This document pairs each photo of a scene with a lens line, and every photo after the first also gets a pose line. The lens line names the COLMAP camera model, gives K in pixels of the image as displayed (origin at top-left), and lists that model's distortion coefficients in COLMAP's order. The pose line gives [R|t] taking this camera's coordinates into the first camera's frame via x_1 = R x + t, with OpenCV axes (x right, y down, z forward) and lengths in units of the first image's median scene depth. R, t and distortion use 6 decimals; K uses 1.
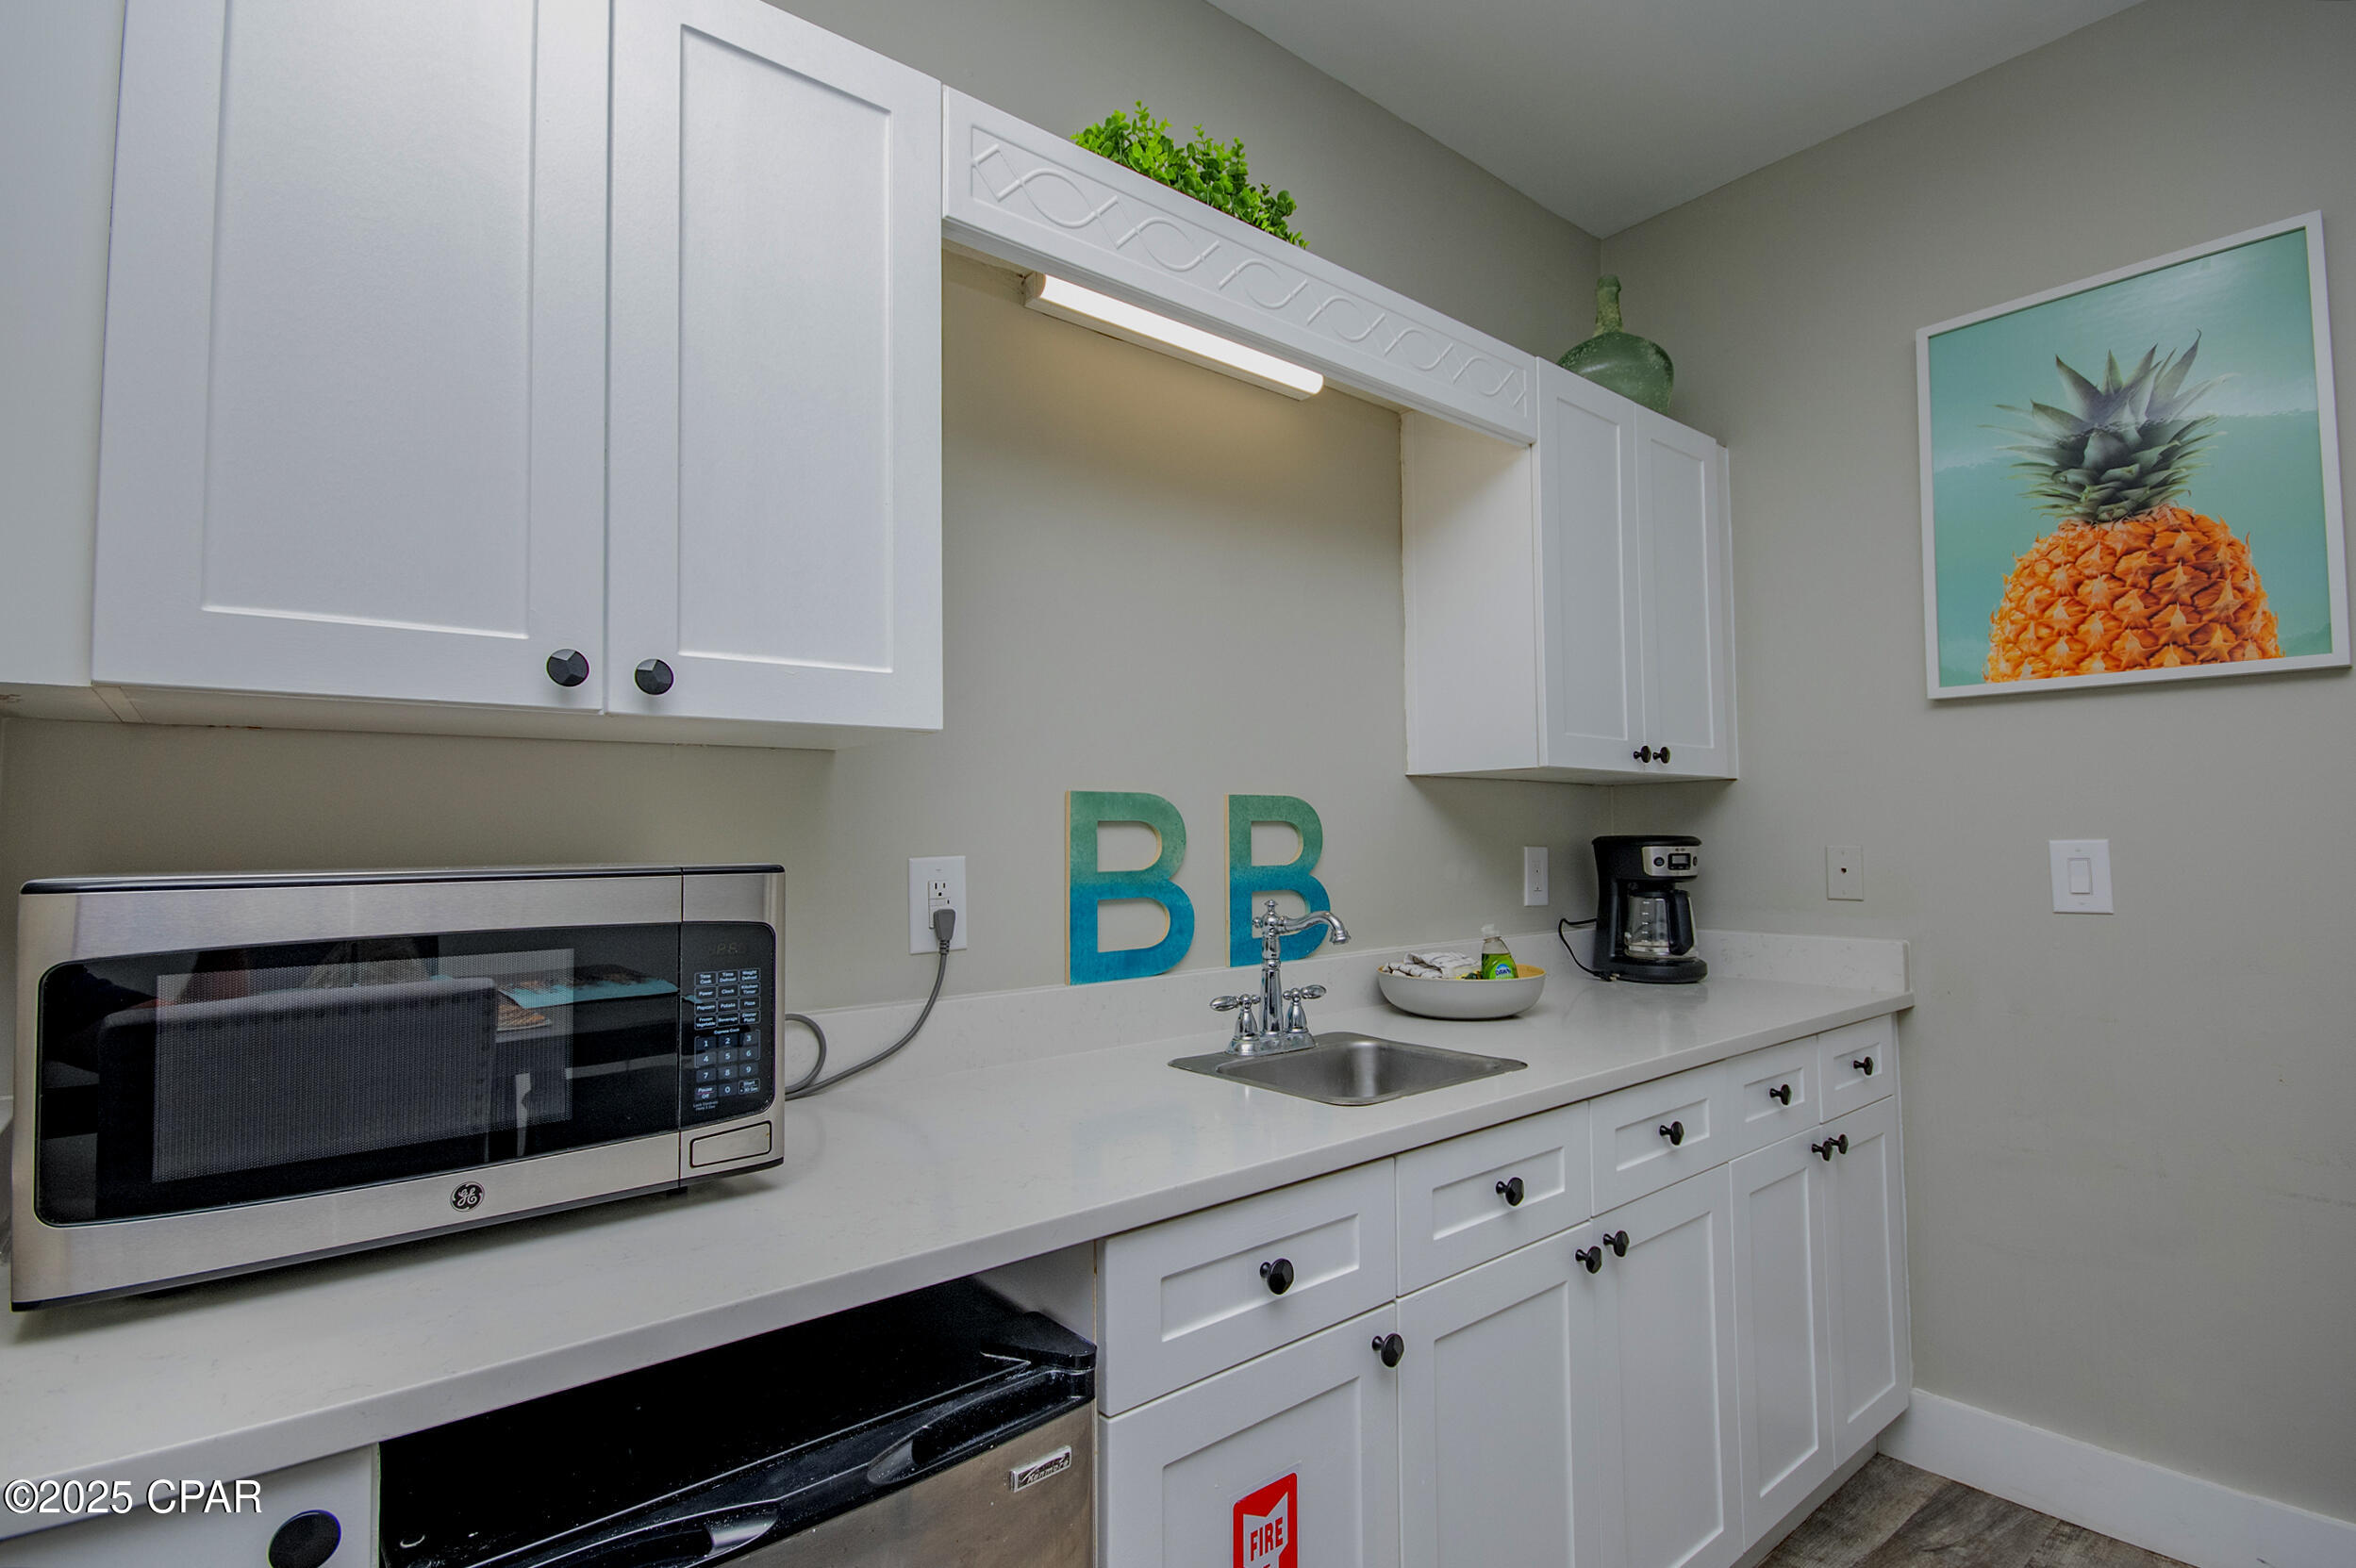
lens RADIAL K [[1092.3, 0, 1188.2], [0, 1092.3, 791.0], [0, 0, 1]] dist [0.020211, -0.017958]
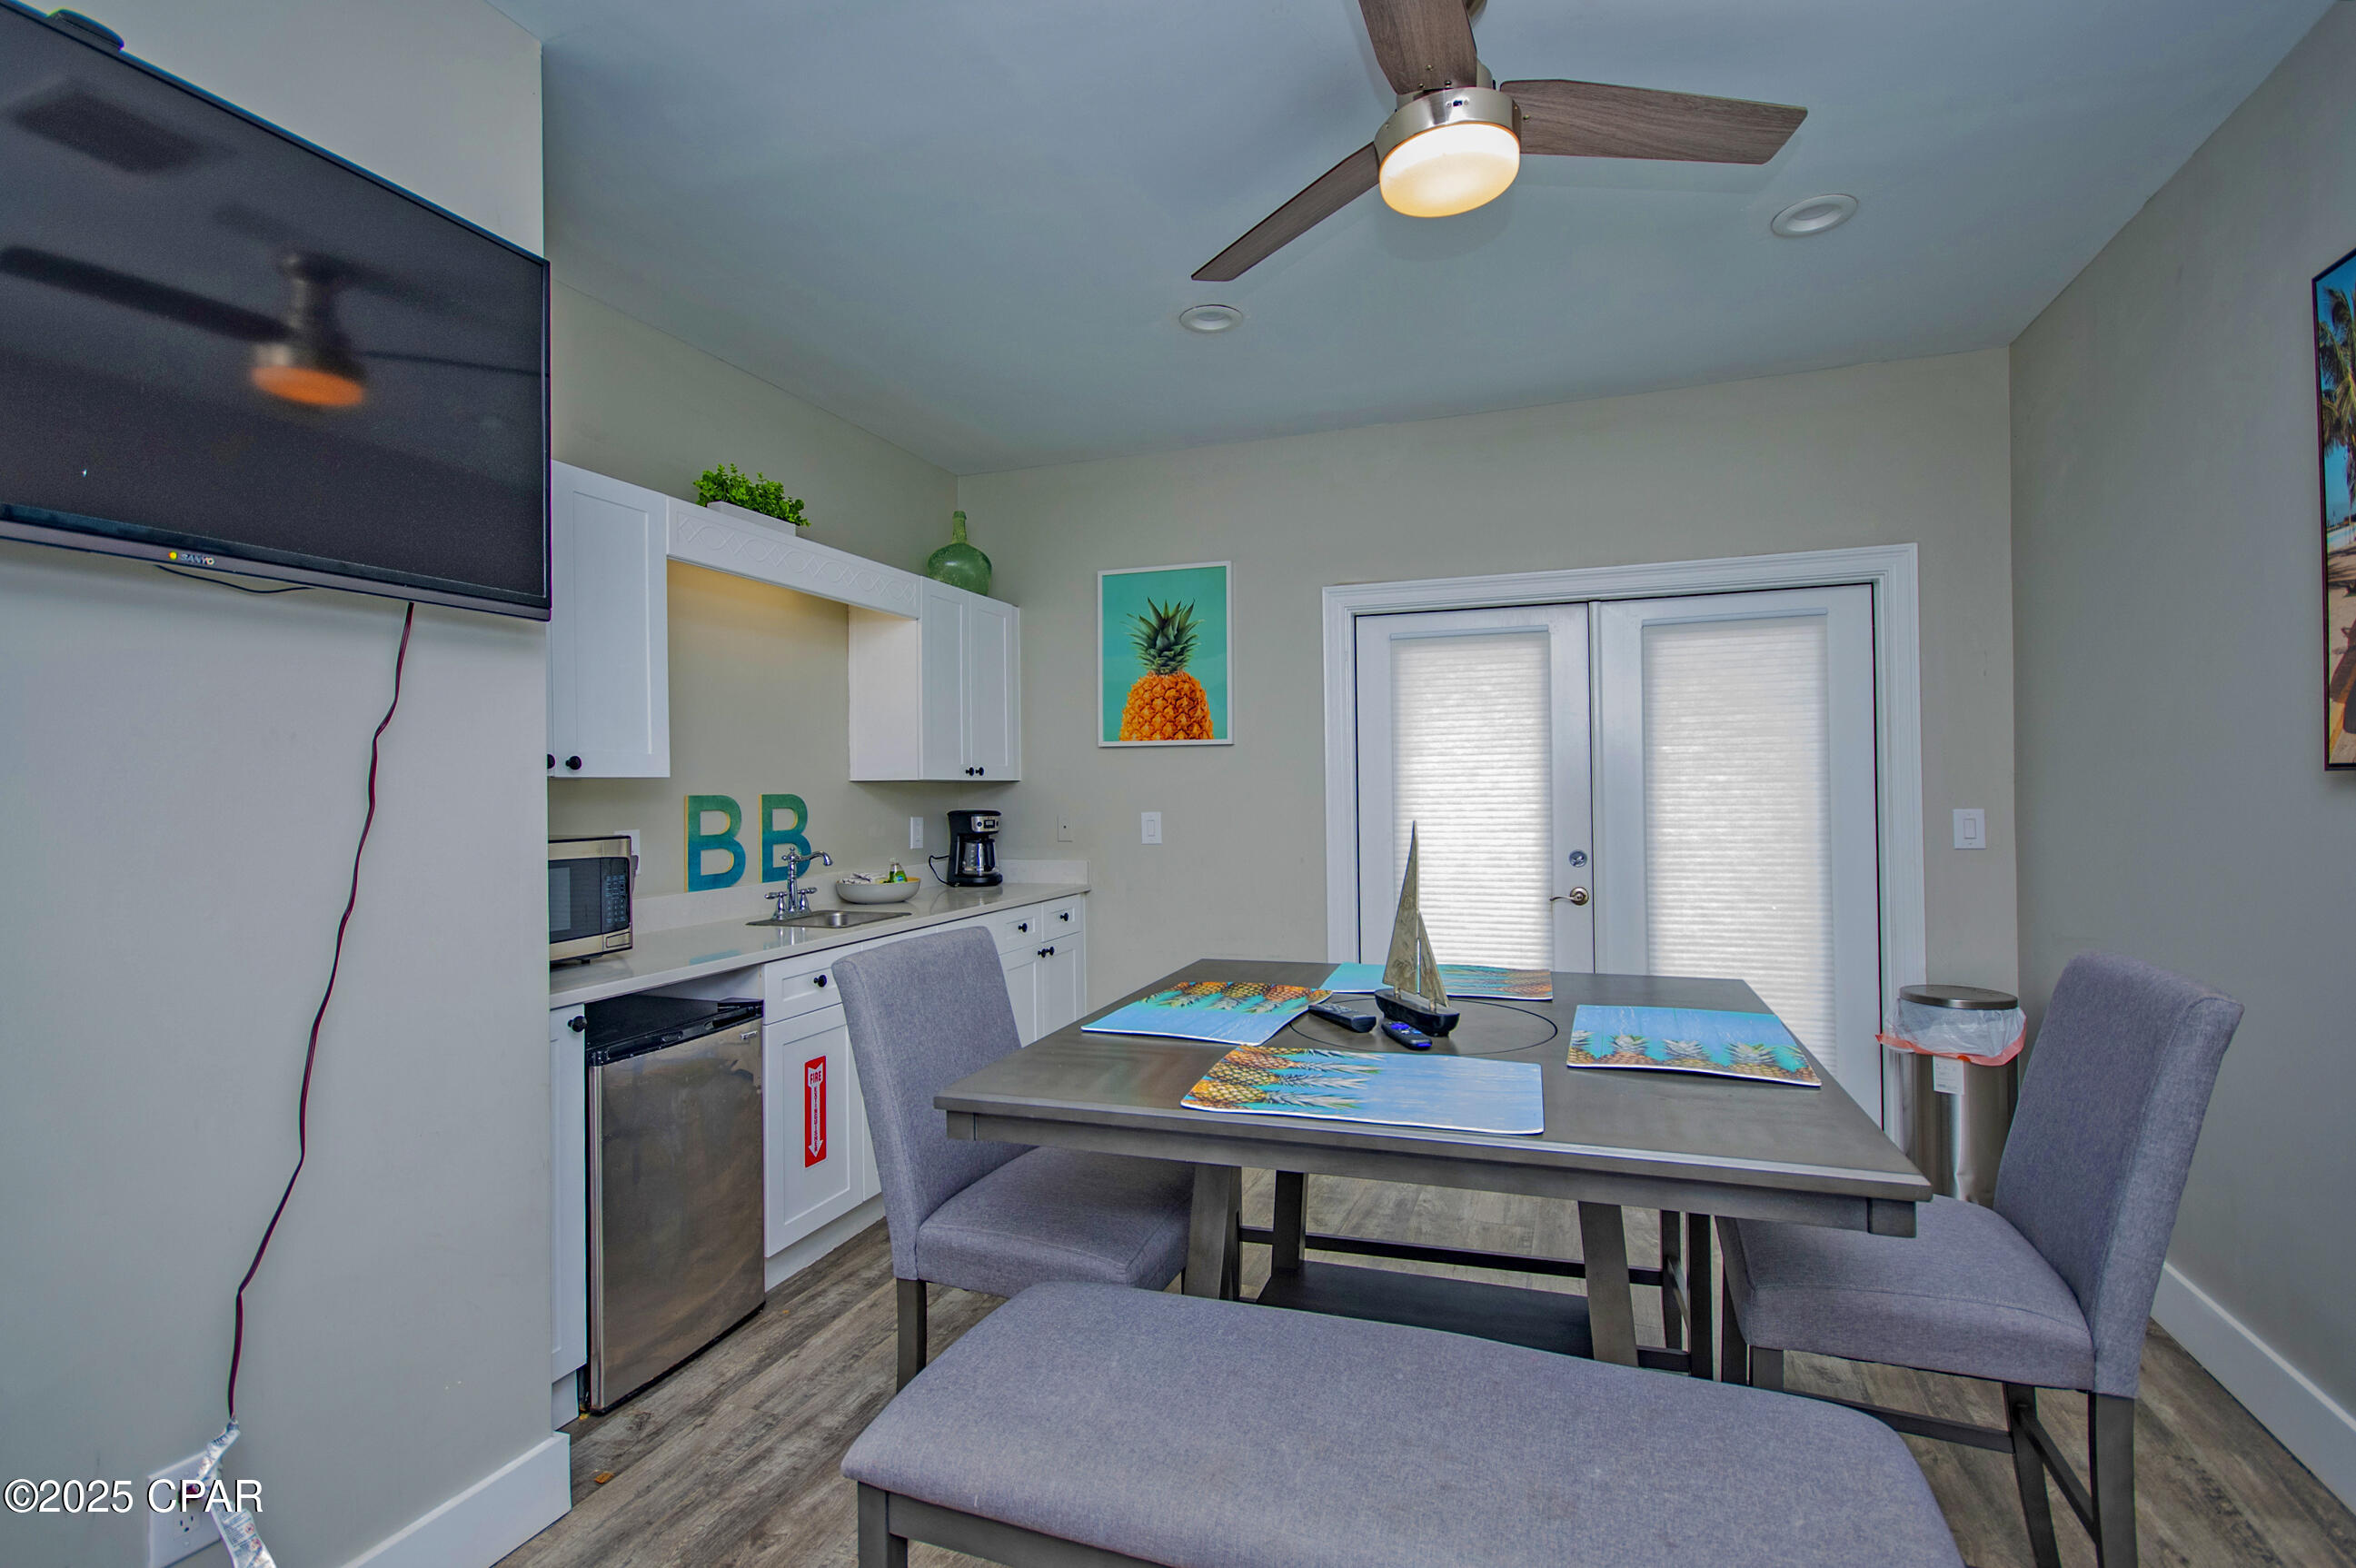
lens RADIAL K [[1092.3, 0, 1188.2], [0, 1092.3, 791.0], [0, 0, 1]] dist [0.020211, -0.017958]
pose [[0.853175, 0.001146, 0.521624, -0.316007], [-0.020285, 0.999314, 0.030982, -0.073602], [-0.521230, -0.037015, 0.852613, -1.001098]]
